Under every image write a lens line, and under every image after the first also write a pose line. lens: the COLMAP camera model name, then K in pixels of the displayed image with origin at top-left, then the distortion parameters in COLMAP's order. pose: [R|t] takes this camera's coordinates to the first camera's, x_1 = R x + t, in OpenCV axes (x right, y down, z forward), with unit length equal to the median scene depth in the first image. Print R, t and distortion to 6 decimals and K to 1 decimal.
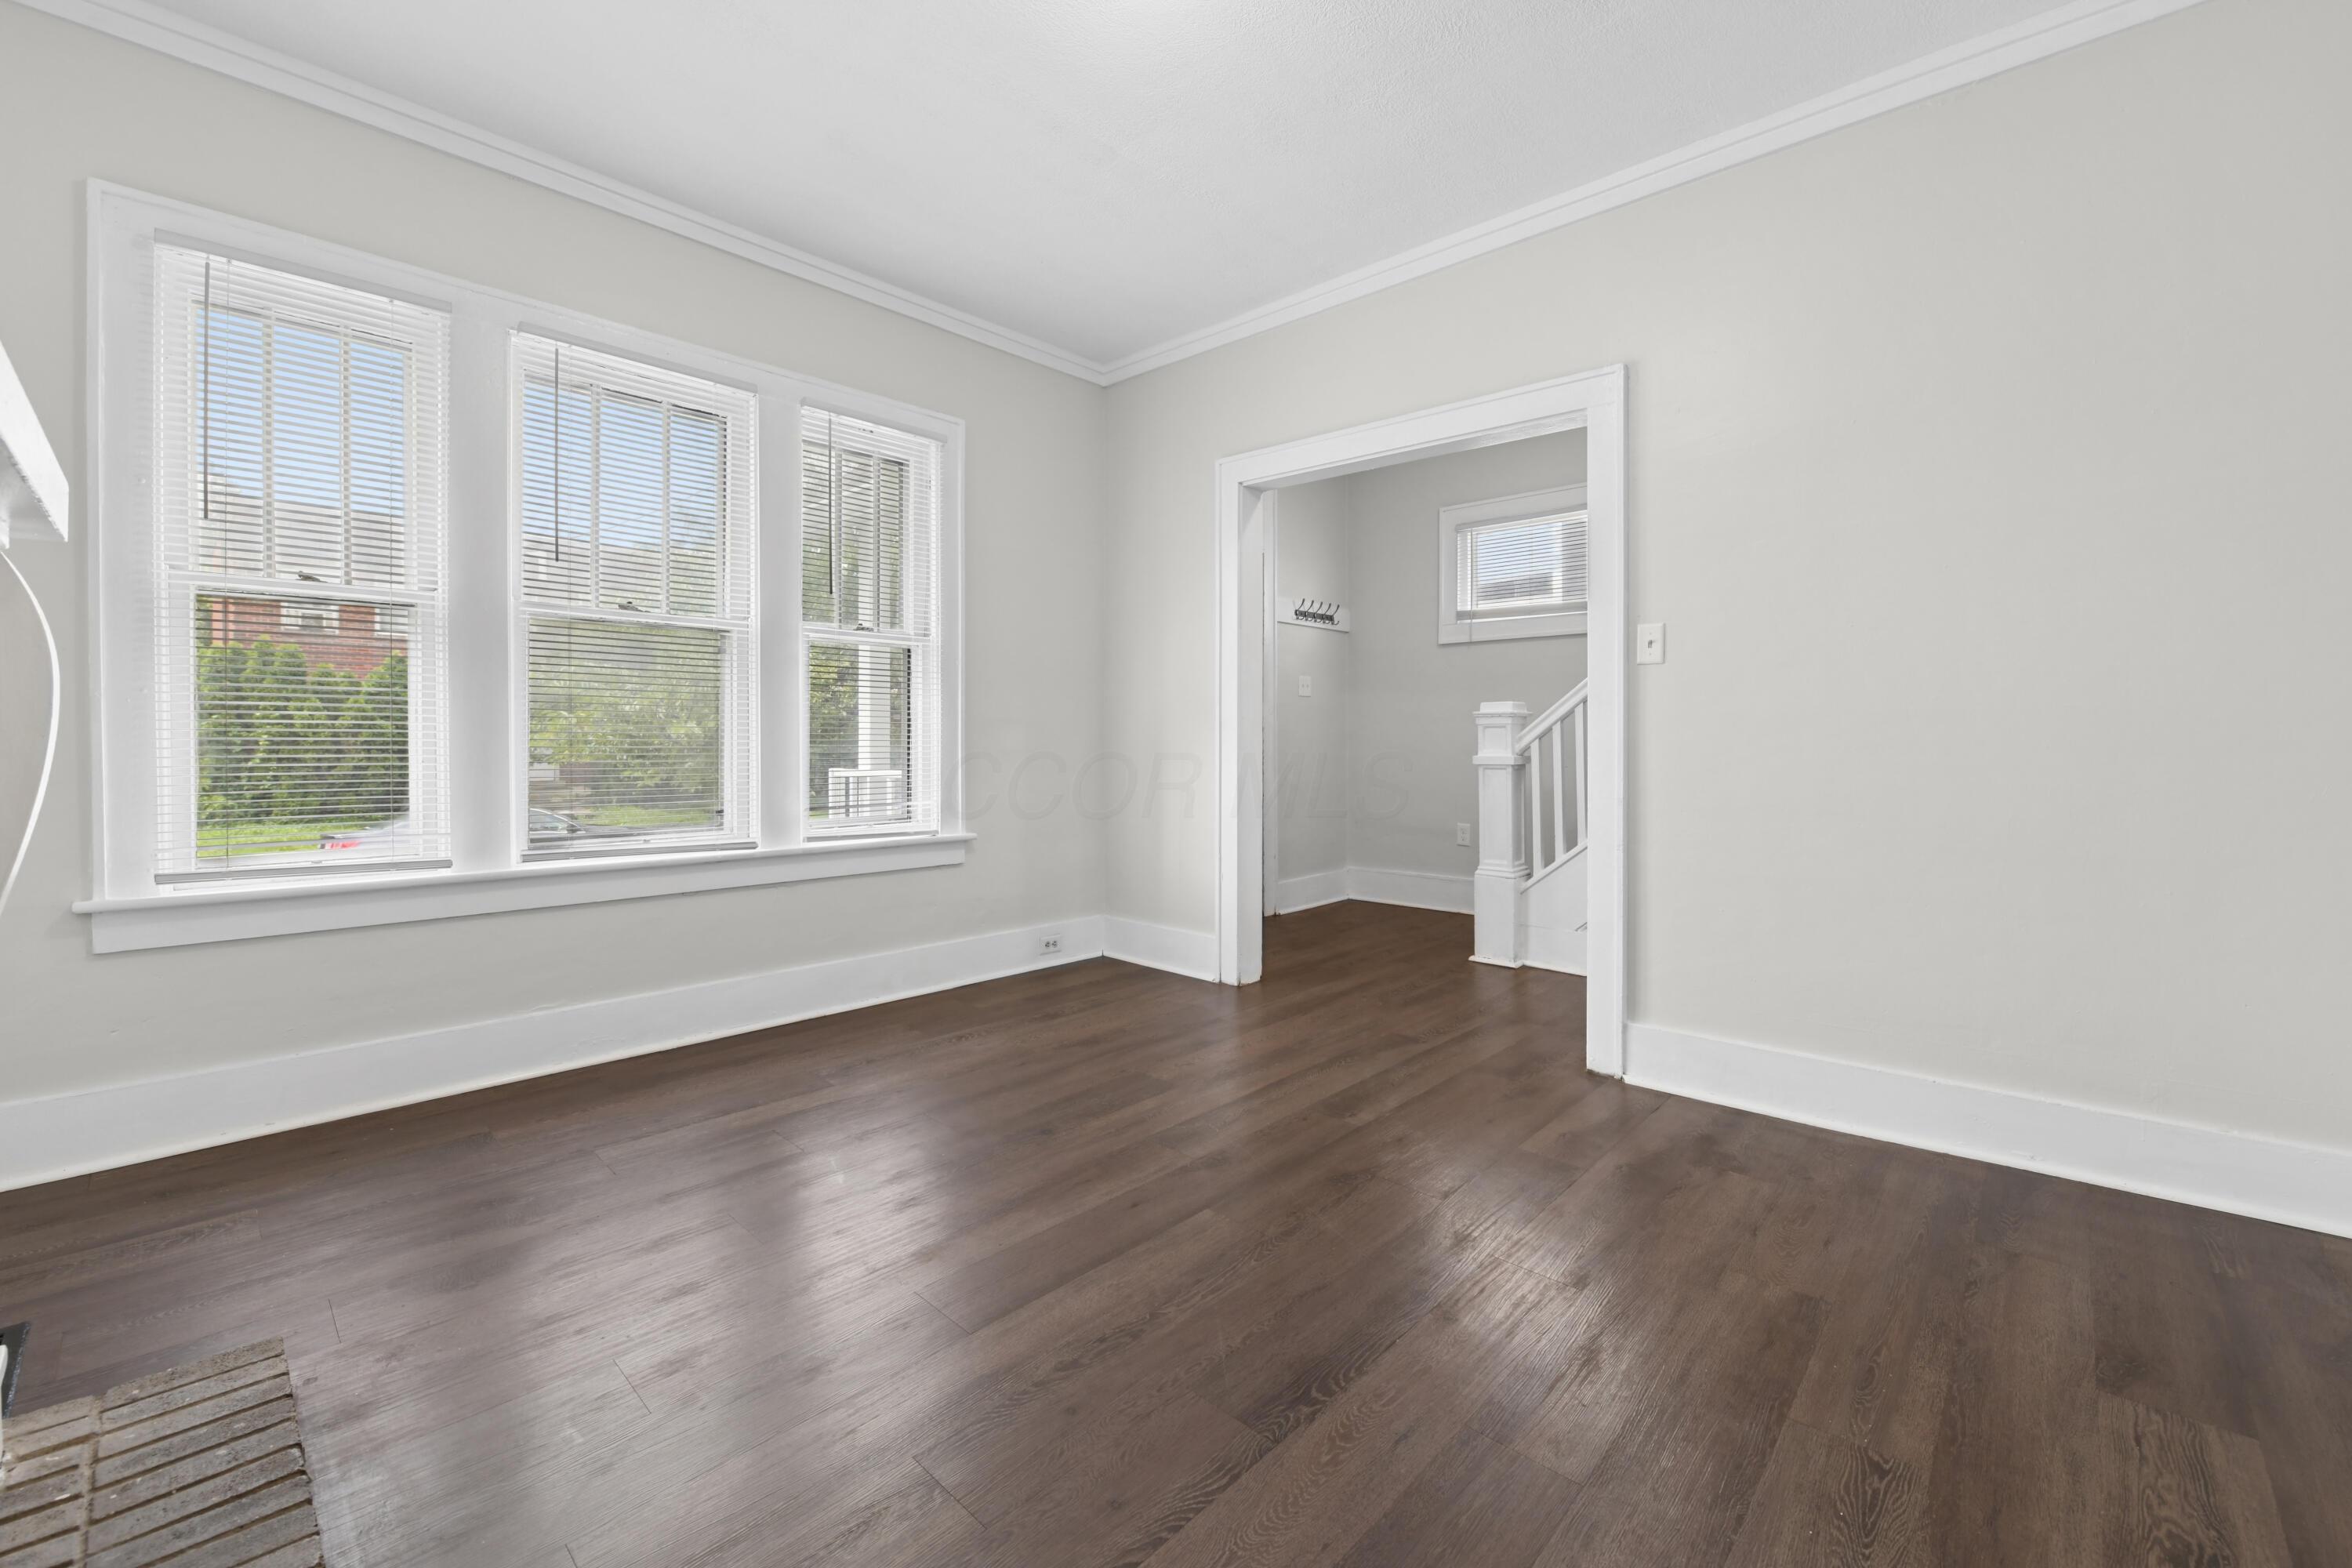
lens RADIAL K [[950.3, 0, 1181.8], [0, 950.3, 747.3], [0, 0, 1]] dist [-0.018384, -0.000171]
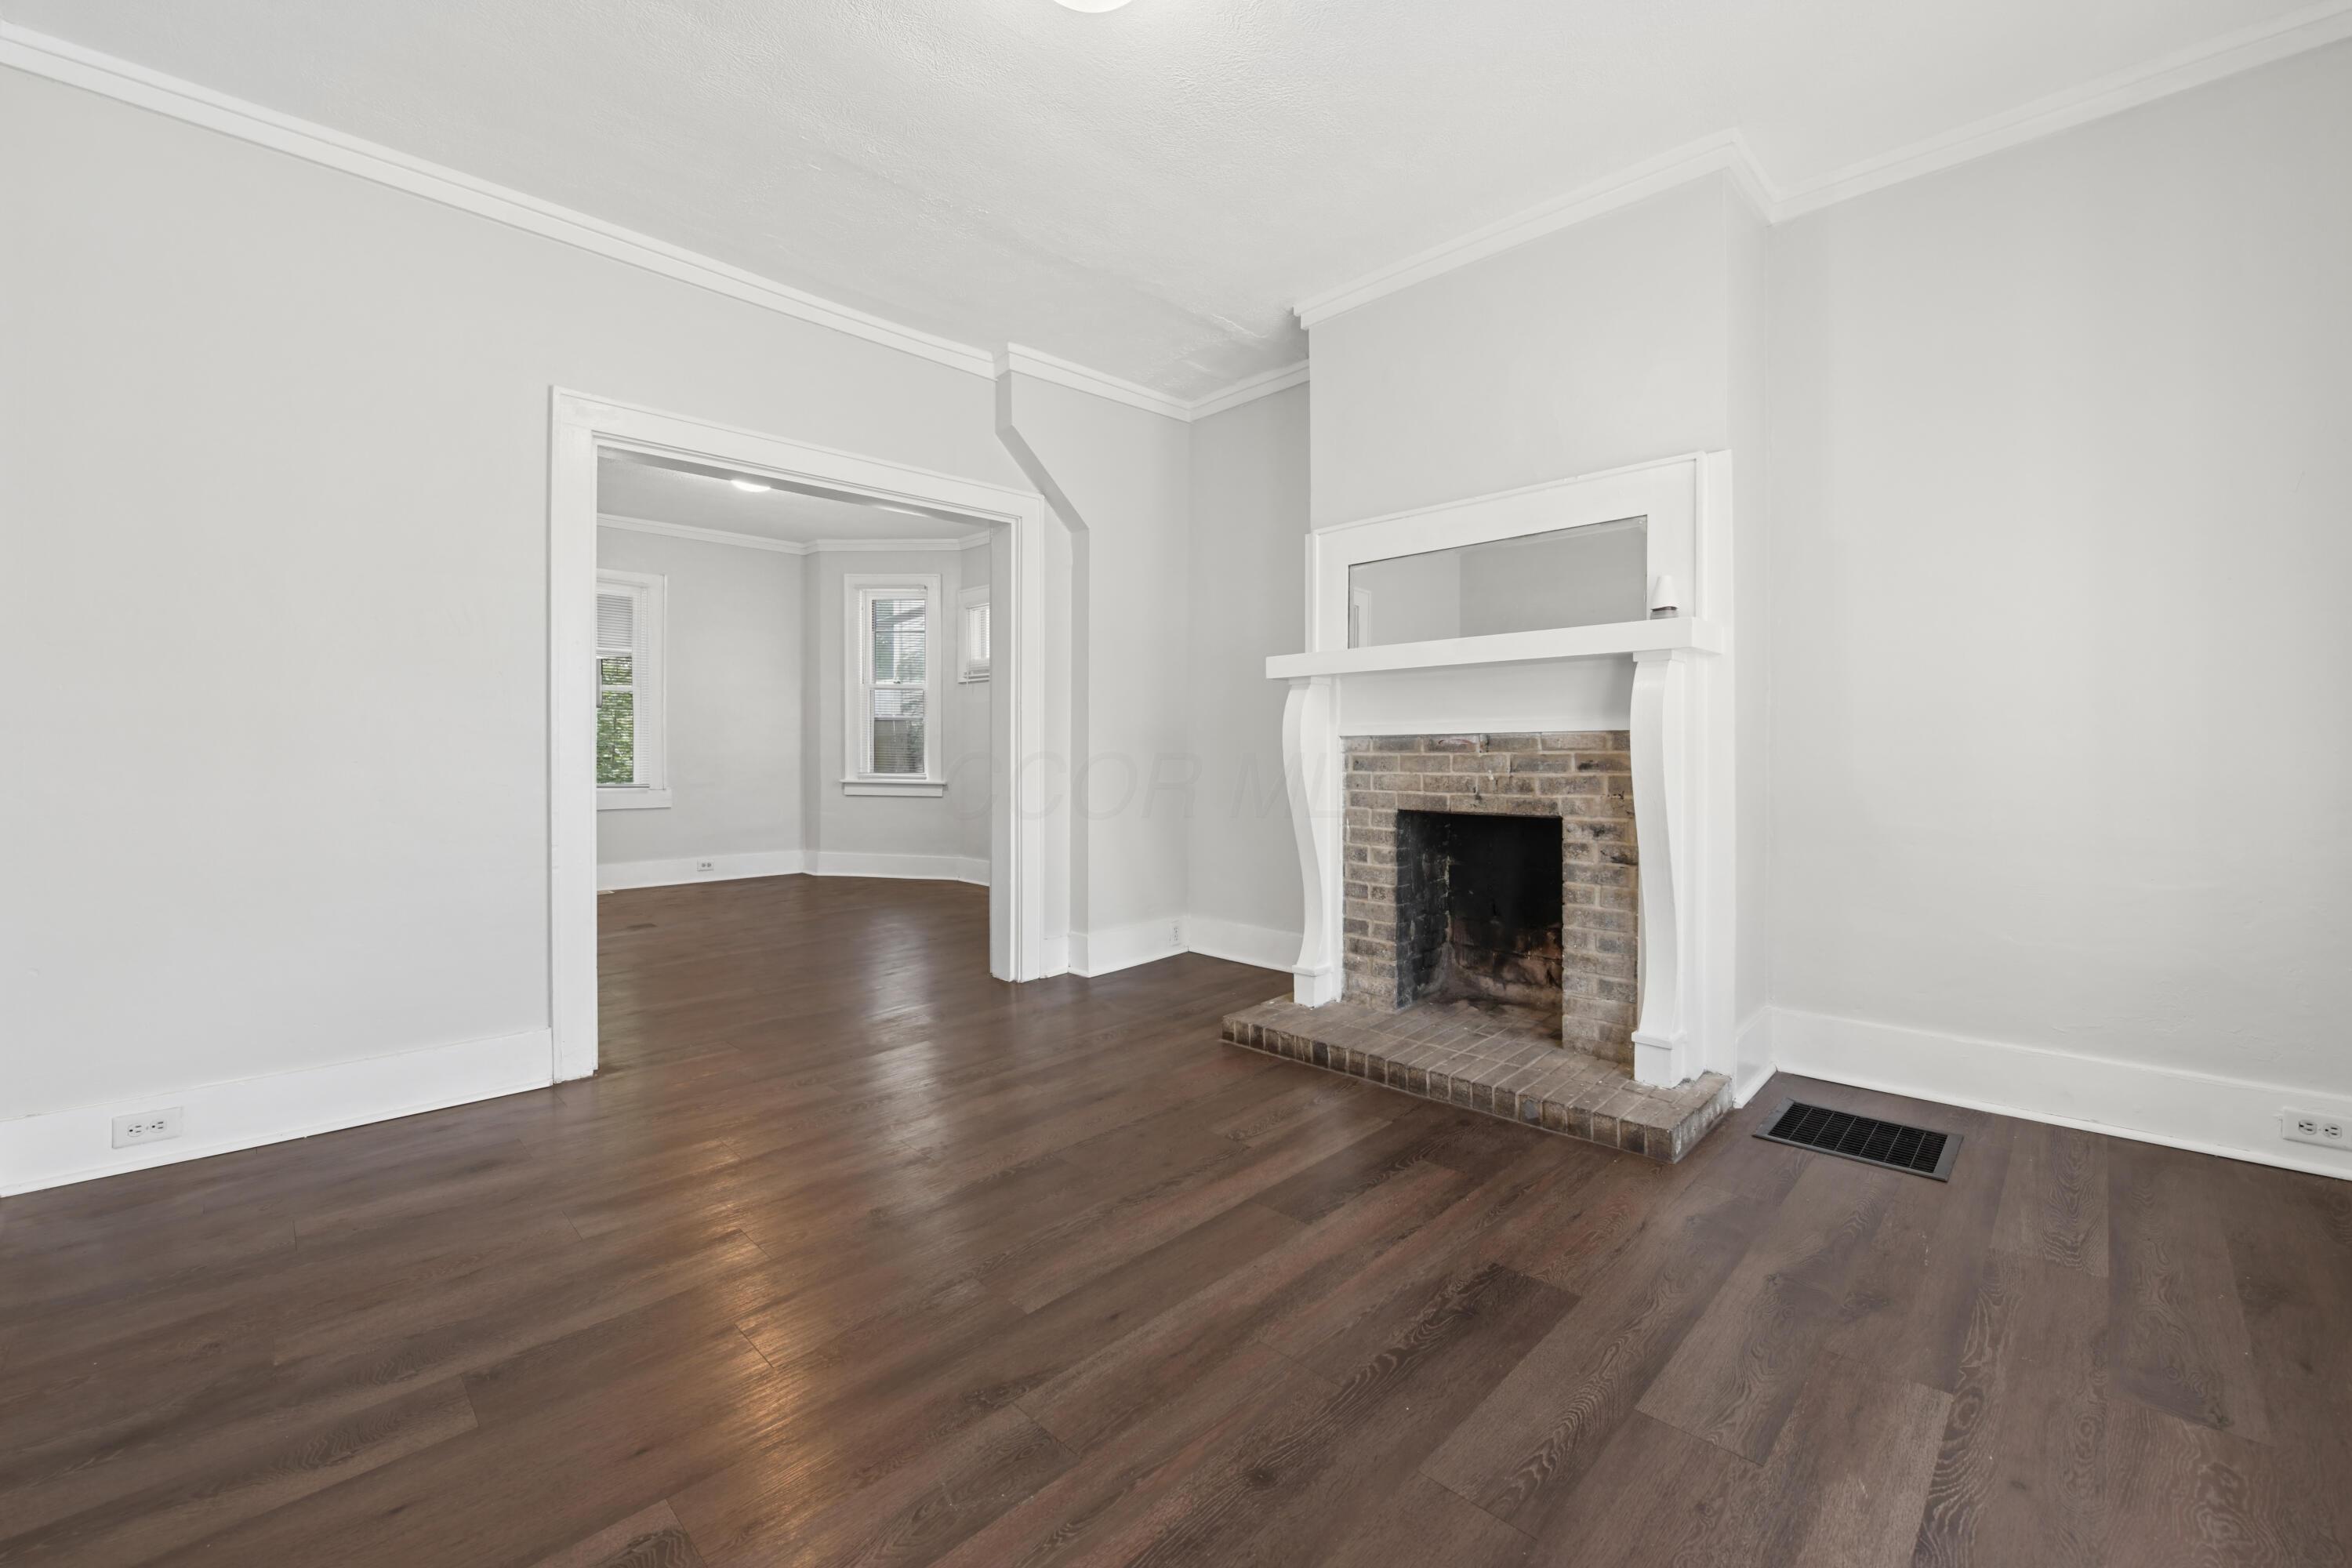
lens RADIAL K [[950.3, 0, 1181.8], [0, 950.3, 747.3], [0, 0, 1]] dist [-0.018384, -0.000171]
pose [[-0.999412, 0.005286, 0.033874, -0.102484], [0.005380, 0.999982, 0.002685, -0.010715], [-0.033859, 0.002866, -0.999422, 1.340110]]
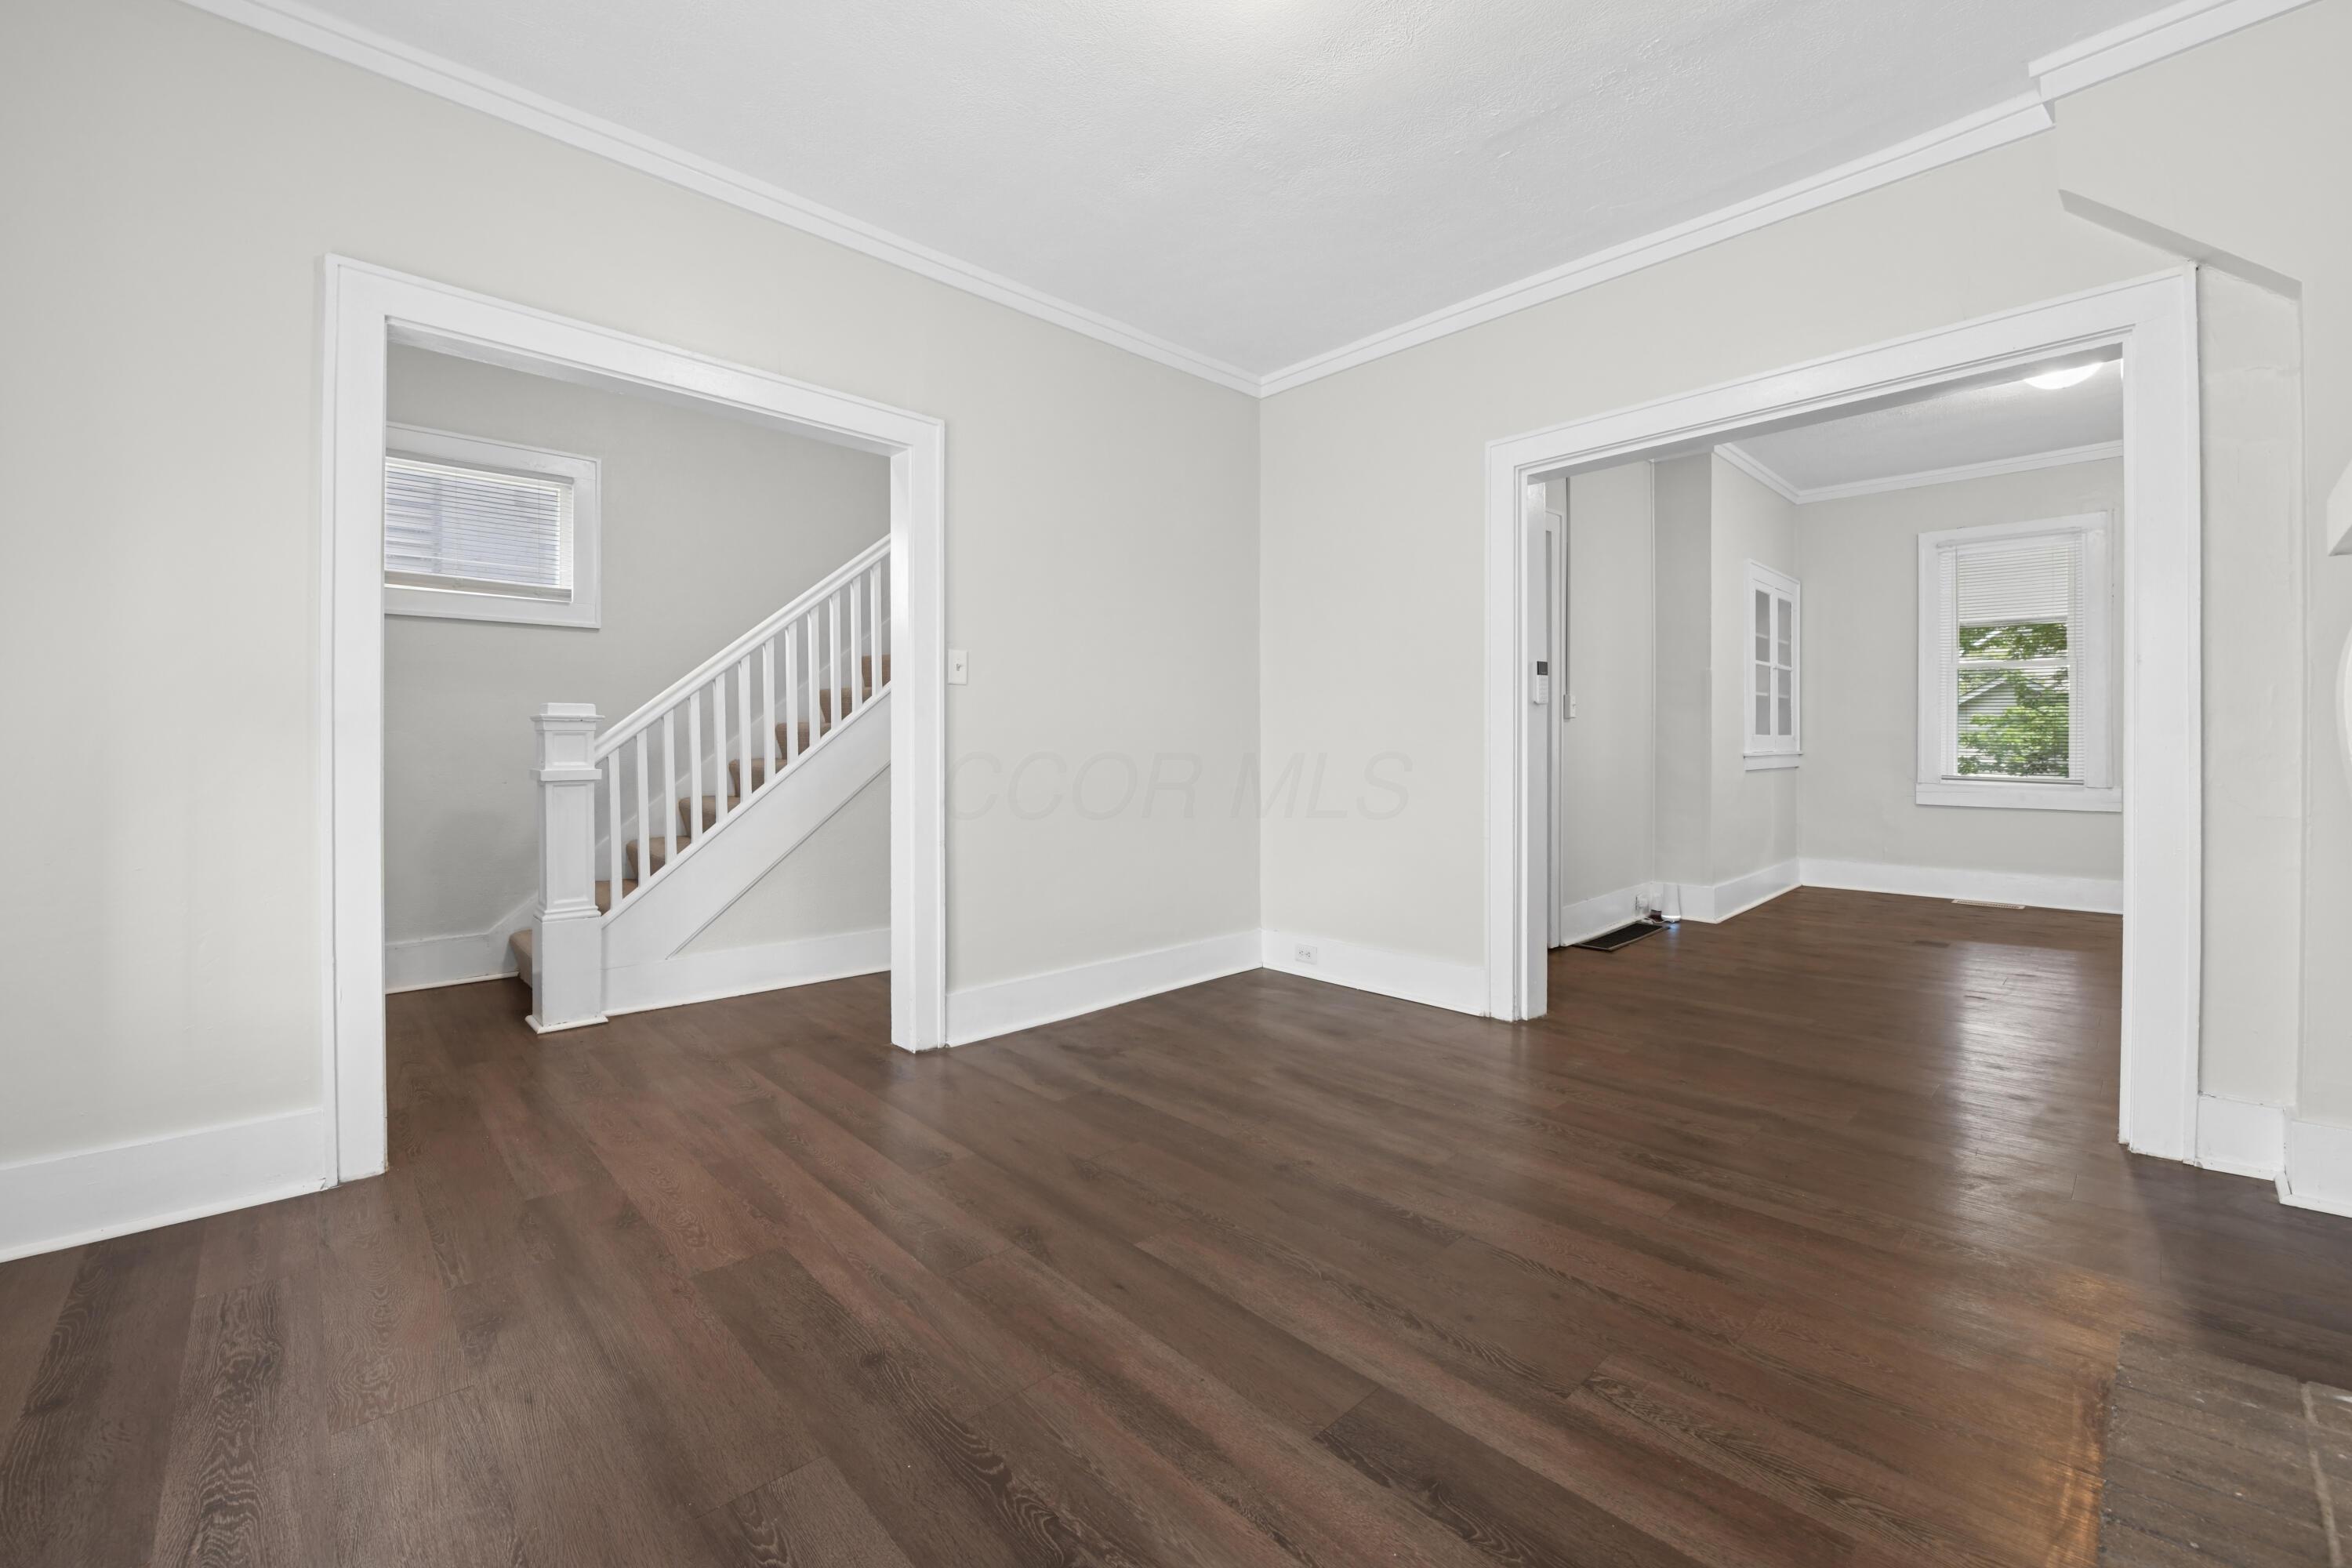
lens RADIAL K [[950.3, 0, 1181.8], [0, 950.3, 747.3], [0, 0, 1]] dist [-0.018384, -0.000171]
pose [[0.063042, -0.002604, 0.998007, -0.671074], [0.010128, 0.999947, 0.001970, -0.009335], [-0.997959, 0.009984, 0.063065, 0.650227]]
